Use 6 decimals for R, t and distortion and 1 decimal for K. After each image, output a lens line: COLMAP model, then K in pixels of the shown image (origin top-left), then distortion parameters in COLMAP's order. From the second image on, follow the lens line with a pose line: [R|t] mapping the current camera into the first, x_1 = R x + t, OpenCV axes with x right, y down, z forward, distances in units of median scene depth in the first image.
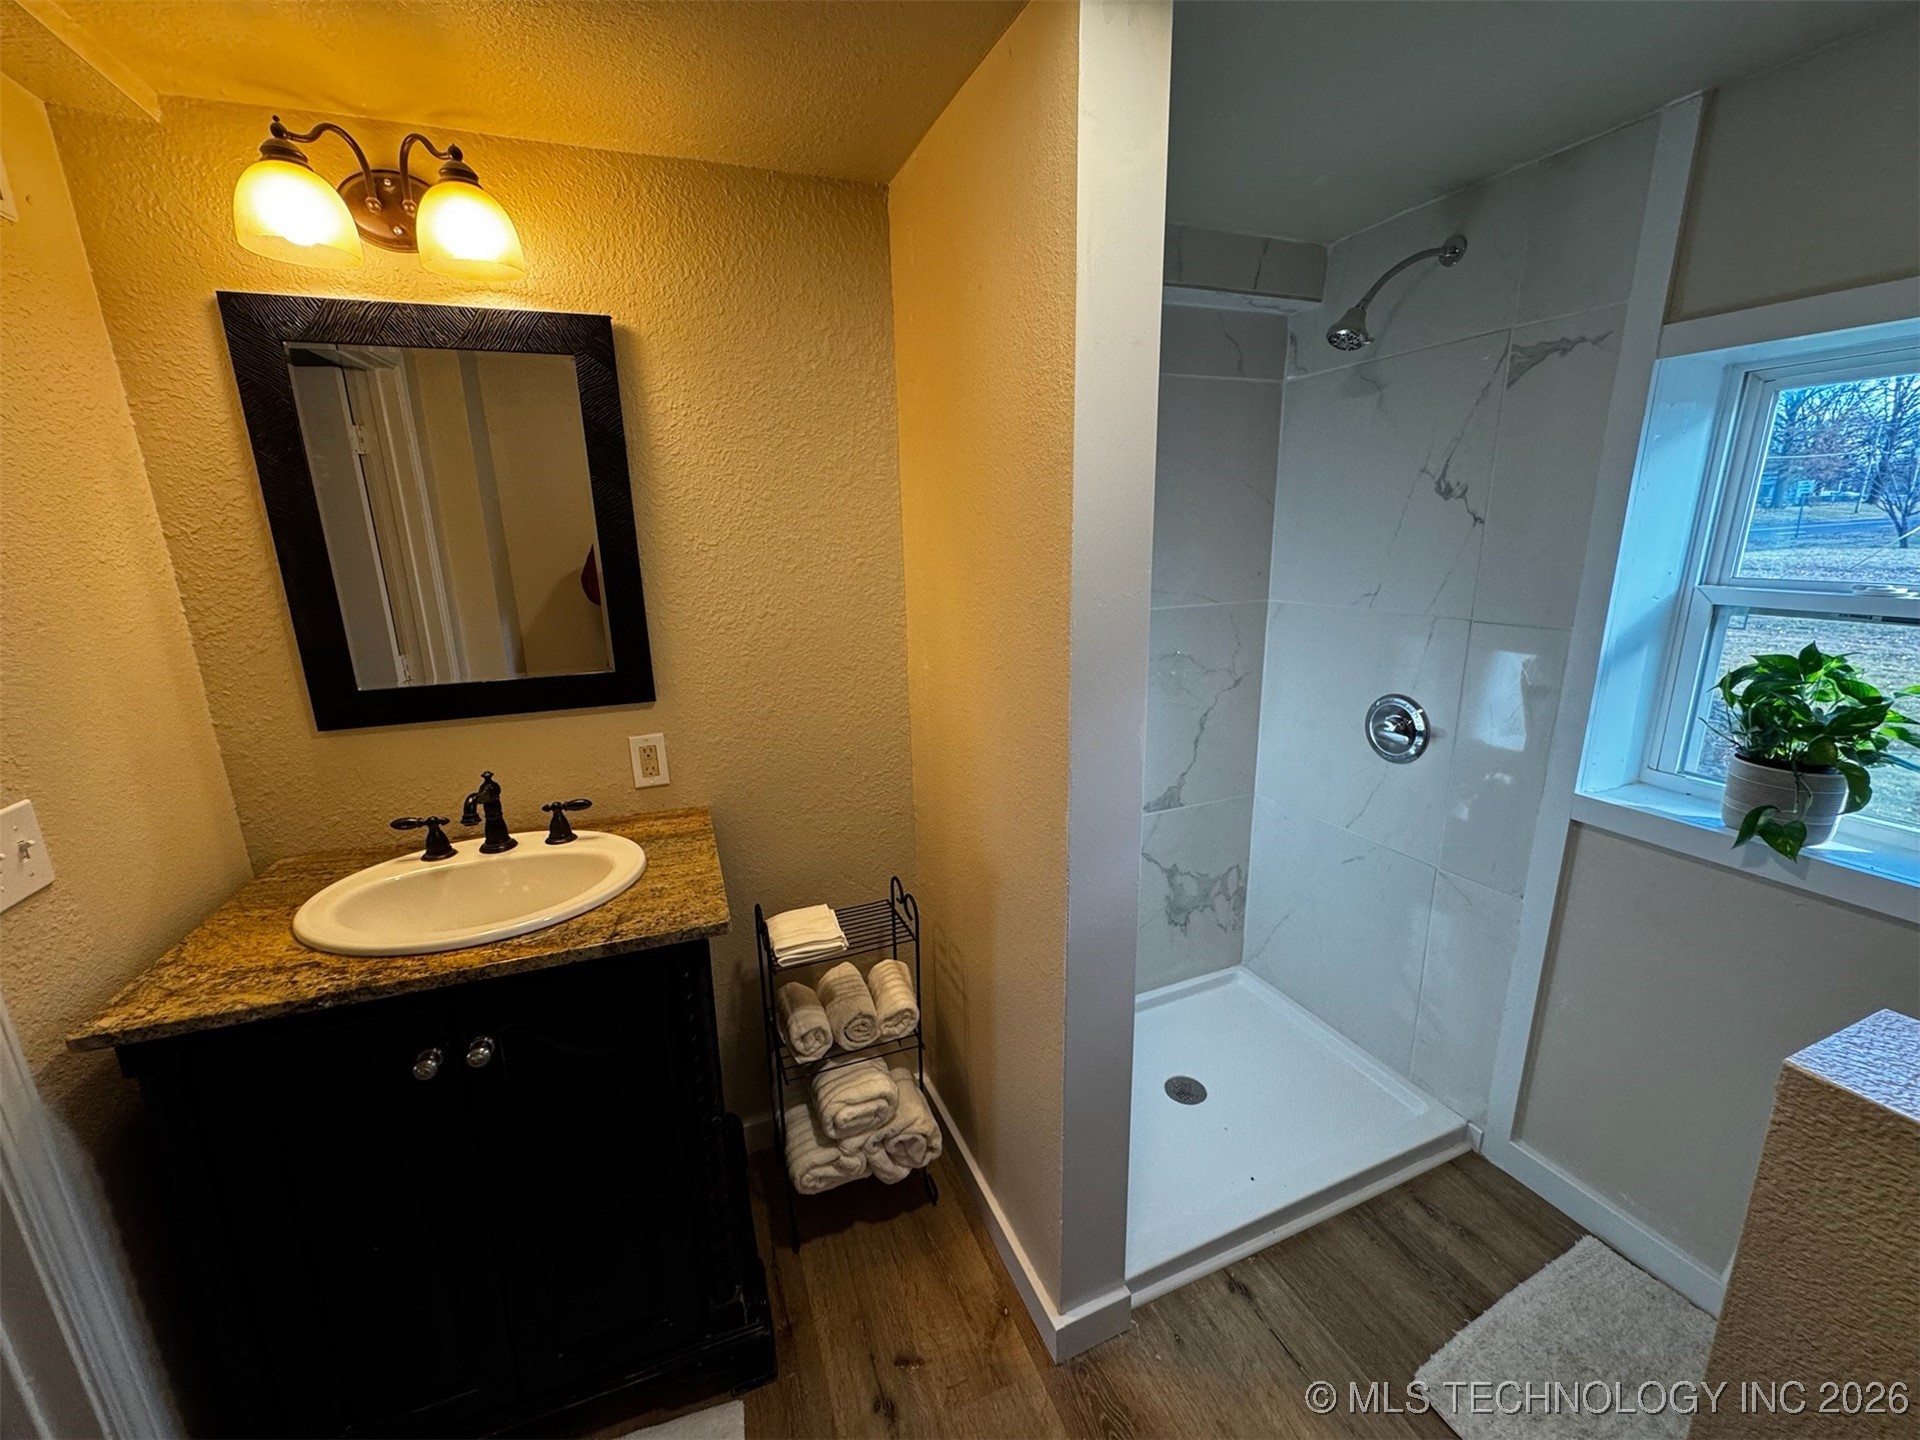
lens RADIAL K [[767.1, 0, 957.4], [0, 767.1, 720.1], [0, 0, 1]] dist [-0.001016, -0.000009]
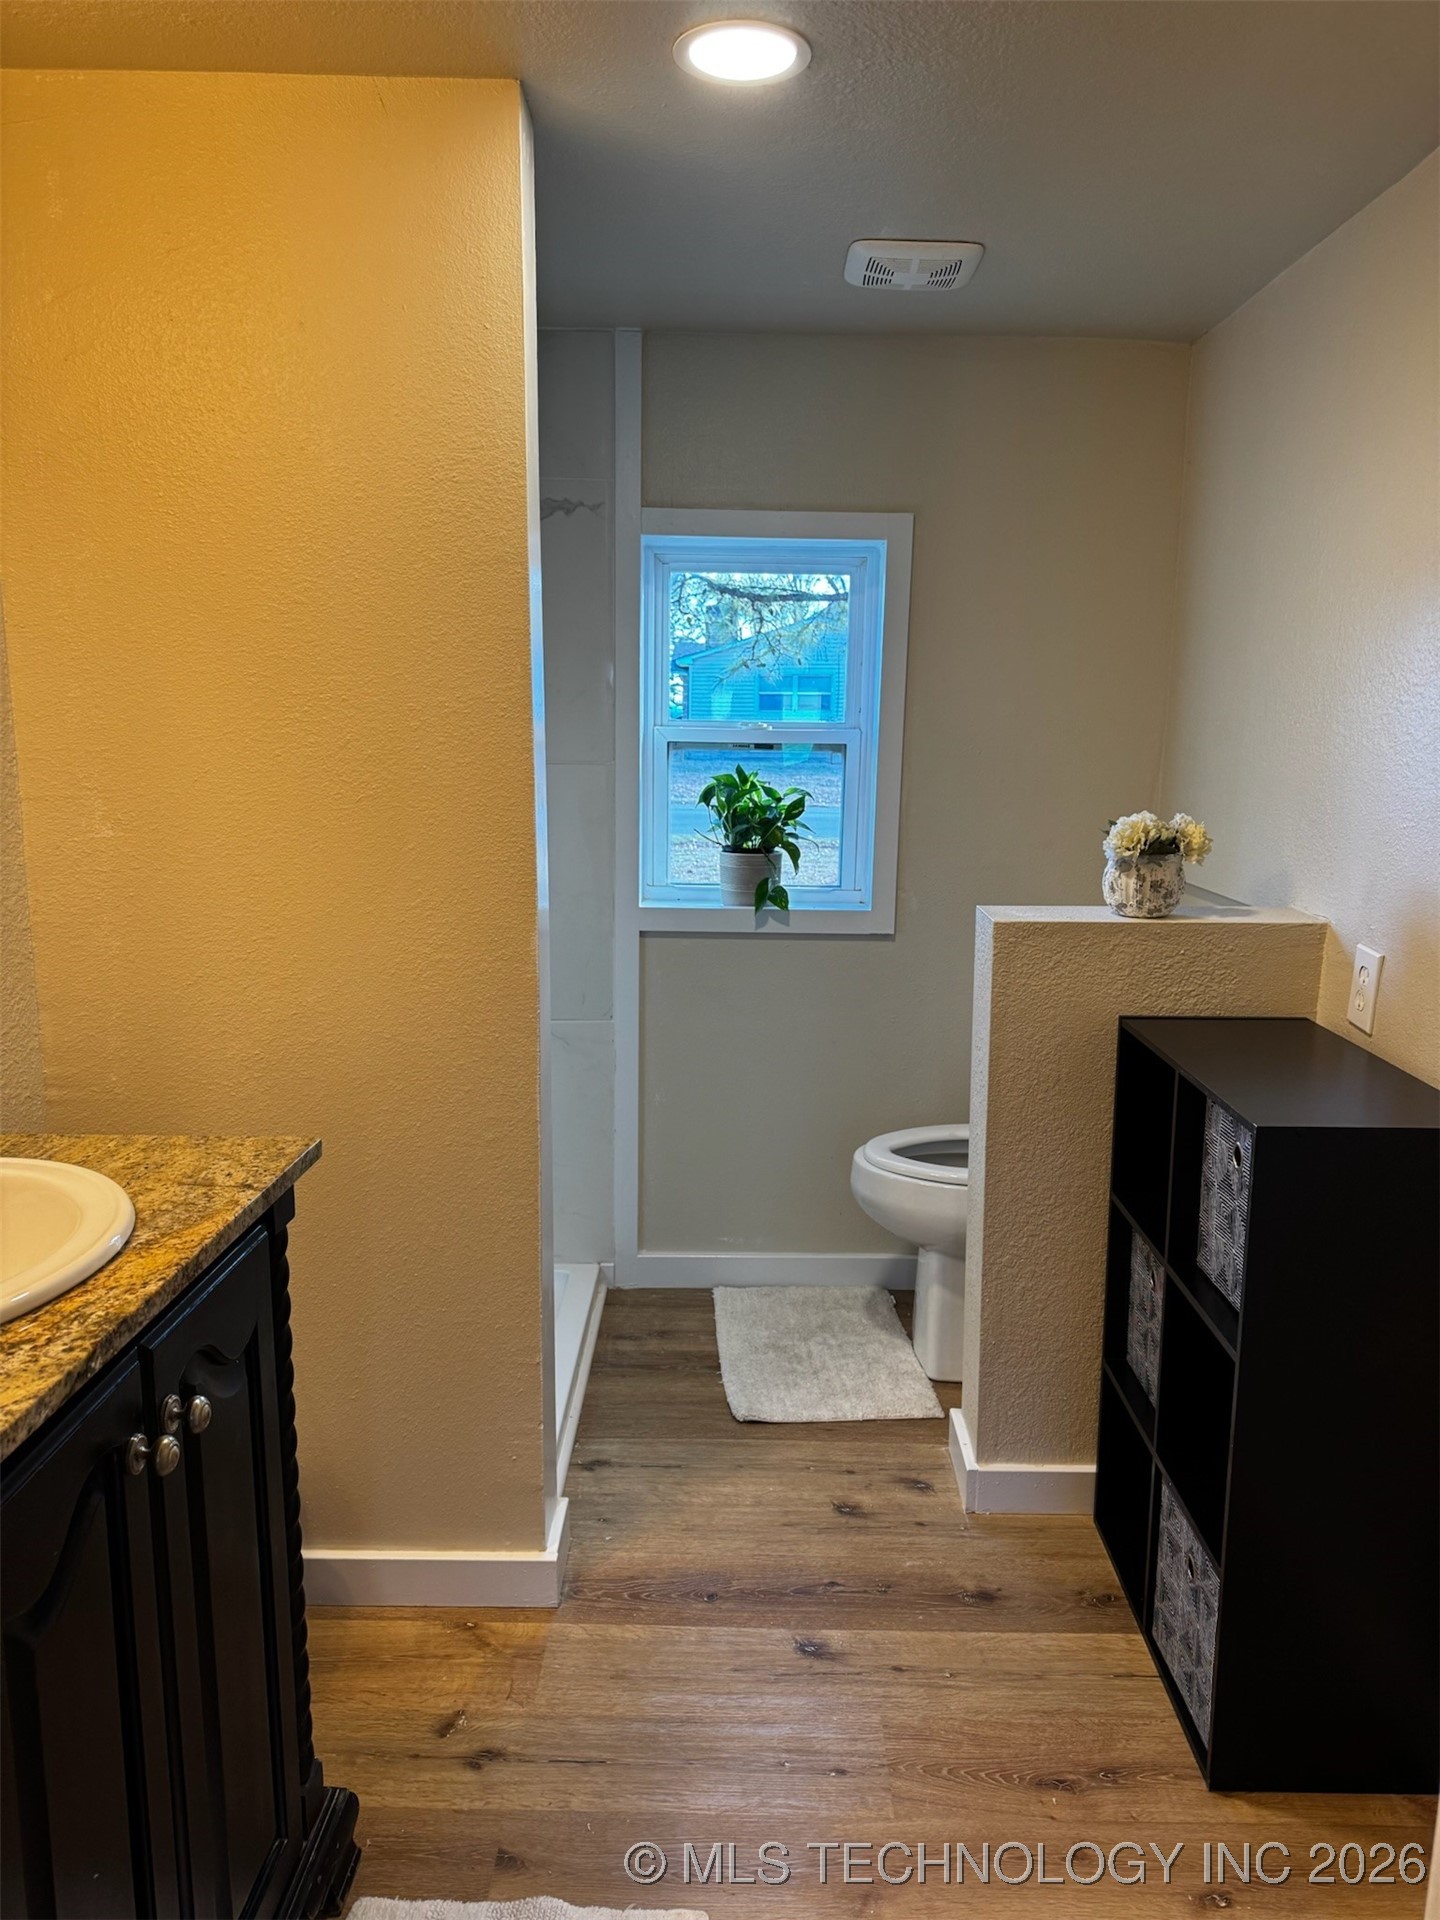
lens RADIAL K [[1358.2, 0, 725.8], [0, 1358.2, 972.6], [0, 0, 1]] dist [0.051559, -0.048190]
pose [[0.384104, -0.145790, 0.911707, -1.025299], [0.203552, 0.976530, 0.070400, 0.079000], [-0.900572, 0.158539, 0.404765, 0.096377]]
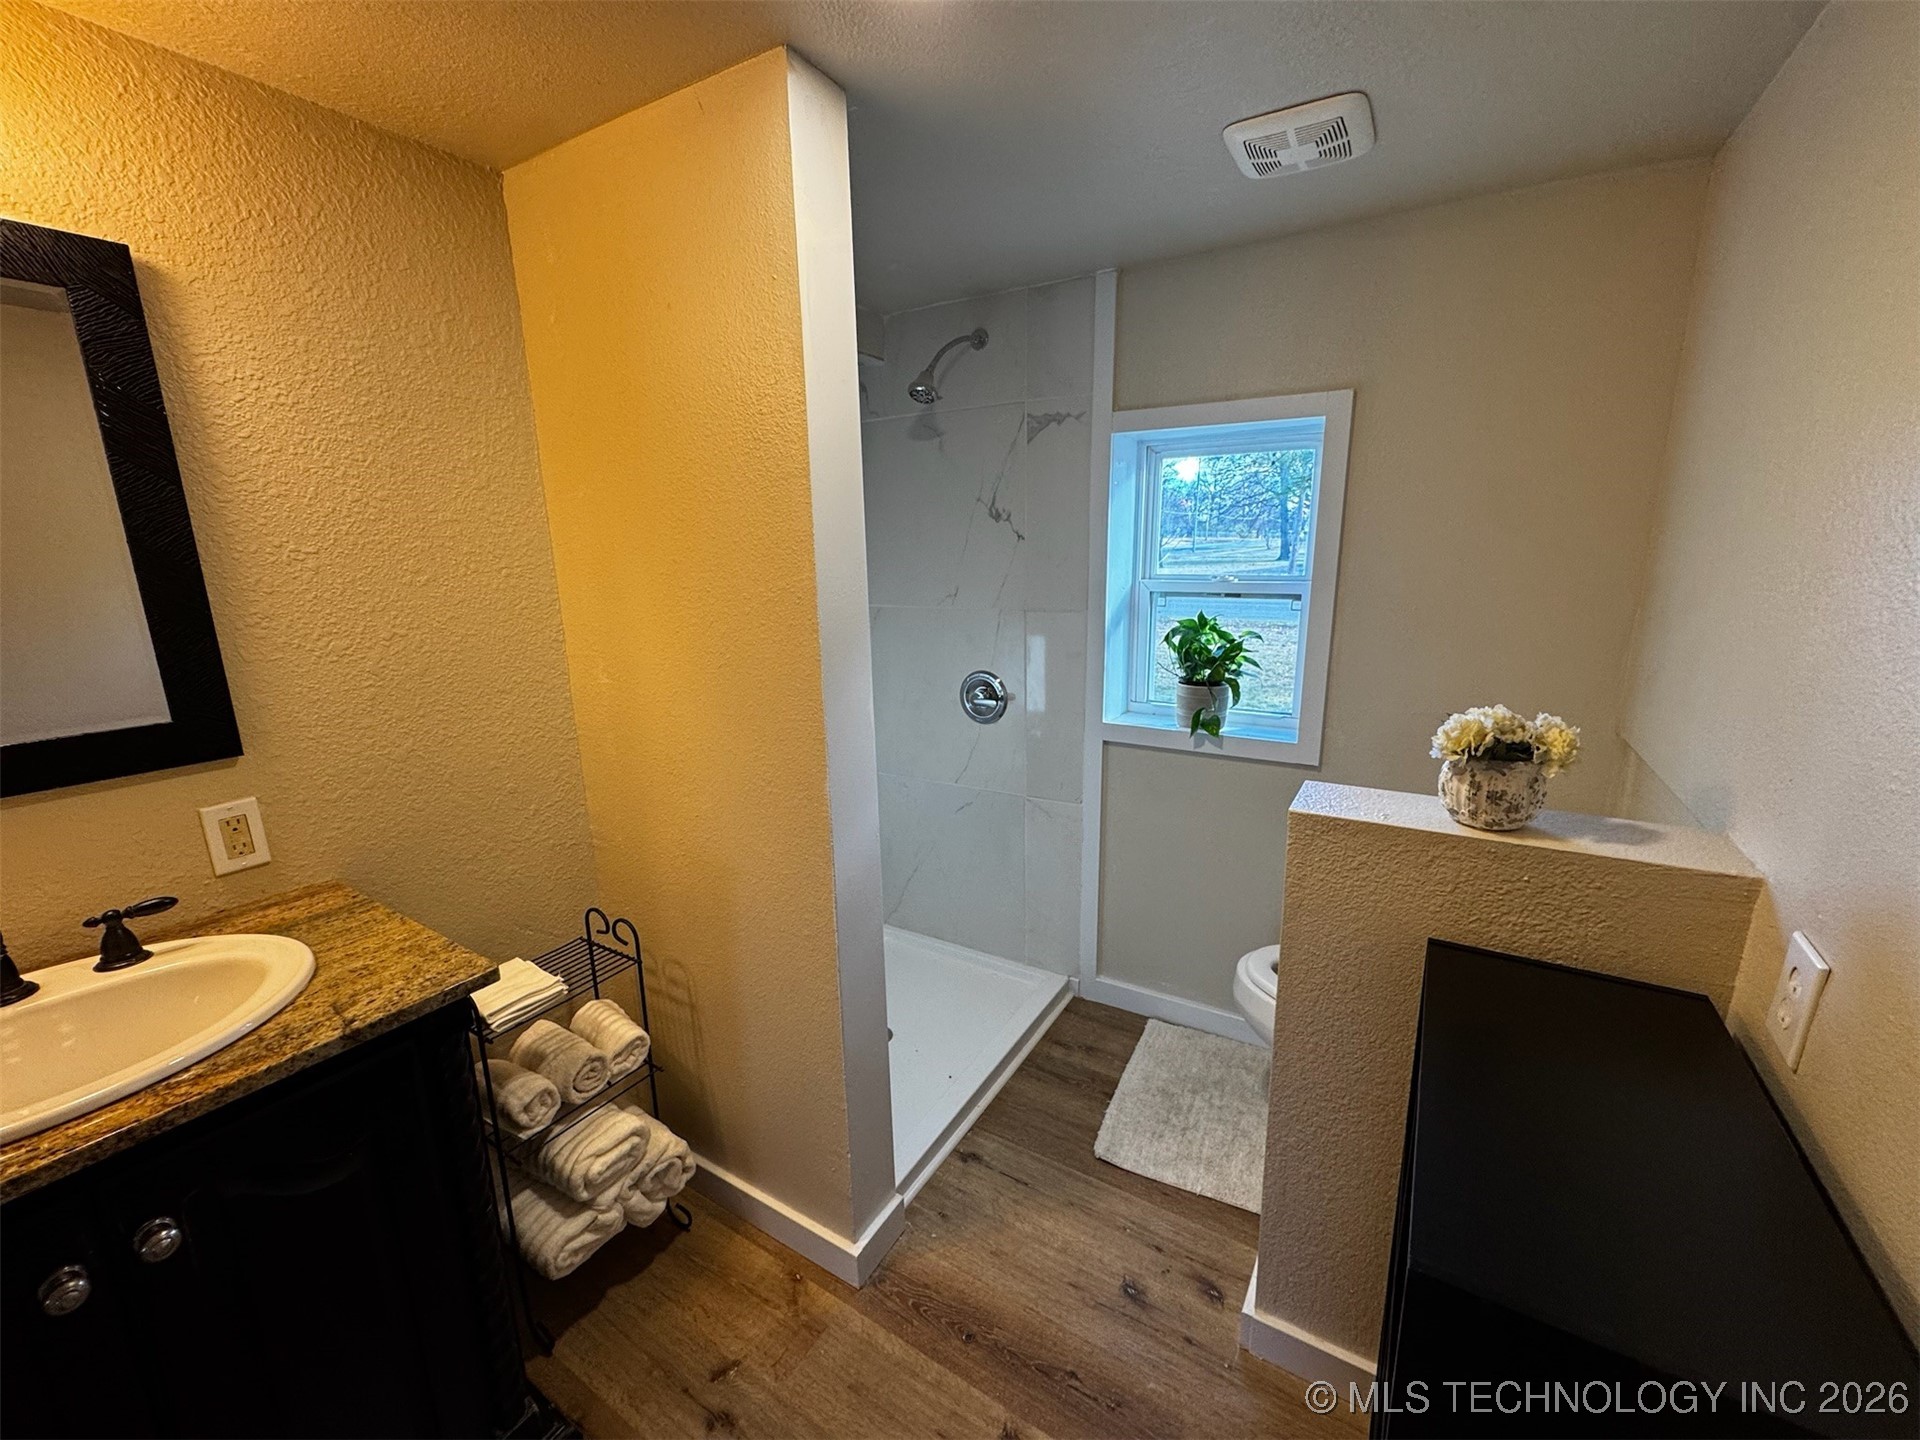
lens RADIAL K [[767.1, 0, 961.3], [0, 767.1, 720.2], [0, 0, 1]] dist [-0.001016, -0.000009]
pose [[0.805878, -0.123488, 0.579061, -0.273718], [0.142882, 0.989664, 0.012202, 0.036384], [-0.574583, 0.072904, 0.815193, -0.040838]]
